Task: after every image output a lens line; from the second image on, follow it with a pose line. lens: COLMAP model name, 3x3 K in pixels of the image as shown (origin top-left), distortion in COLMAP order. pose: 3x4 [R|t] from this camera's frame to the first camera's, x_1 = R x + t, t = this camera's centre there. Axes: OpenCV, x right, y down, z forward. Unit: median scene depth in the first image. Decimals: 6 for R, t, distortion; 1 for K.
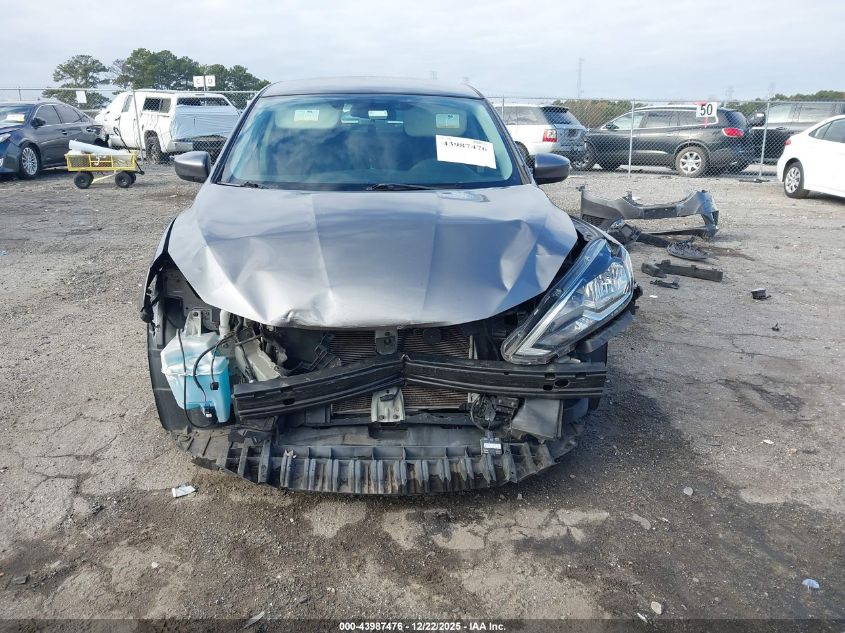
lens RADIAL K [[636.0, 0, 422.5], [0, 636.0, 316.5], [0, 0, 1]] dist [-0.003255, 0.000915]
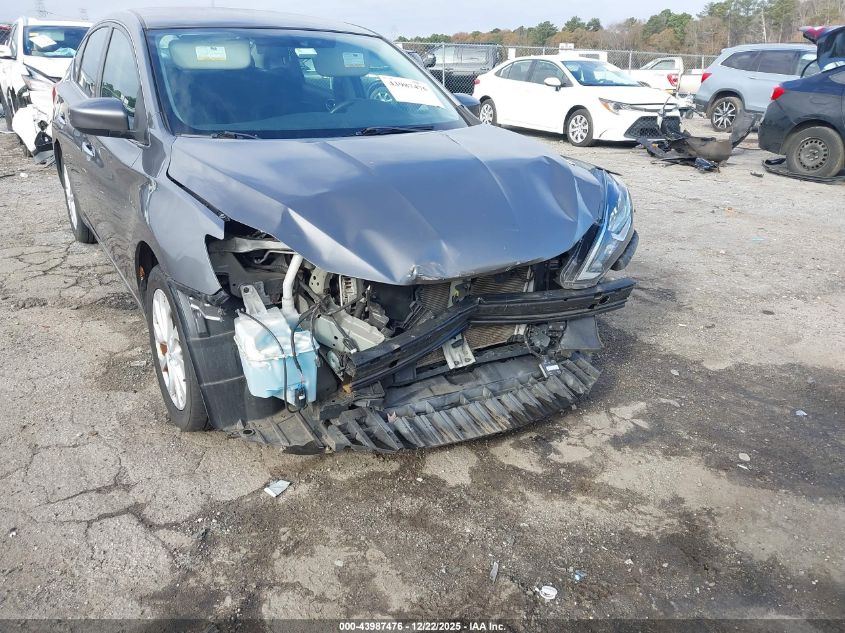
lens RADIAL K [[636.0, 0, 422.5], [0, 636.0, 316.5], [0, 0, 1]] dist [-0.003255, 0.000915]
pose [[0.884466, -0.165963, 0.436091, -0.573026], [0.128403, 0.985093, 0.114474, -0.038957], [-0.448589, -0.045253, 0.892592, 0.132641]]
